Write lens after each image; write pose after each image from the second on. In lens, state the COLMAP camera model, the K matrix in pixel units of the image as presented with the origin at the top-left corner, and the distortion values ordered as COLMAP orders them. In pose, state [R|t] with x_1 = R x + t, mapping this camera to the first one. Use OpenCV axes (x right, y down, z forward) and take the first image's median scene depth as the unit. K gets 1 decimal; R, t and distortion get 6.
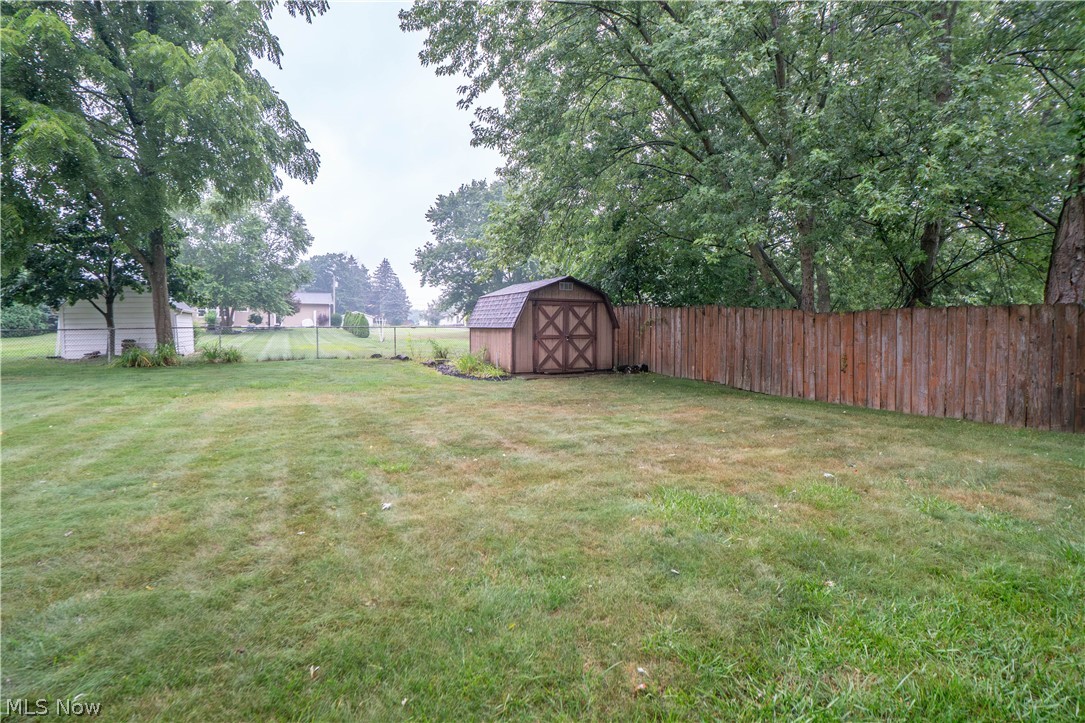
lens RADIAL K [[553.9, 0, 542.5], [0, 553.9, 361.5], [0, 0, 1]] dist [-0.001020, 0.000263]
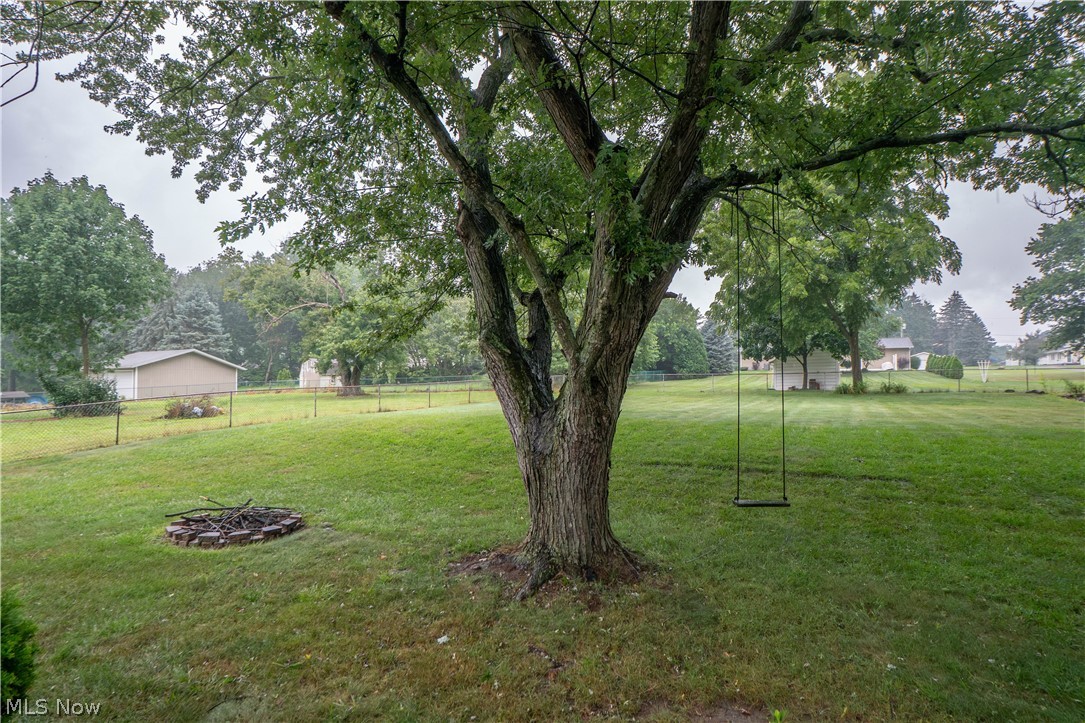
lens RADIAL K [[553.9, 0, 542.5], [0, 553.9, 361.5], [0, 0, 1]] dist [-0.001020, 0.000263]
pose [[0.616696, -0.027155, -0.786733, 0.016882], [-0.033454, 0.997598, -0.060656, 0.011223], [0.786491, 0.063725, 0.614306, -0.208841]]
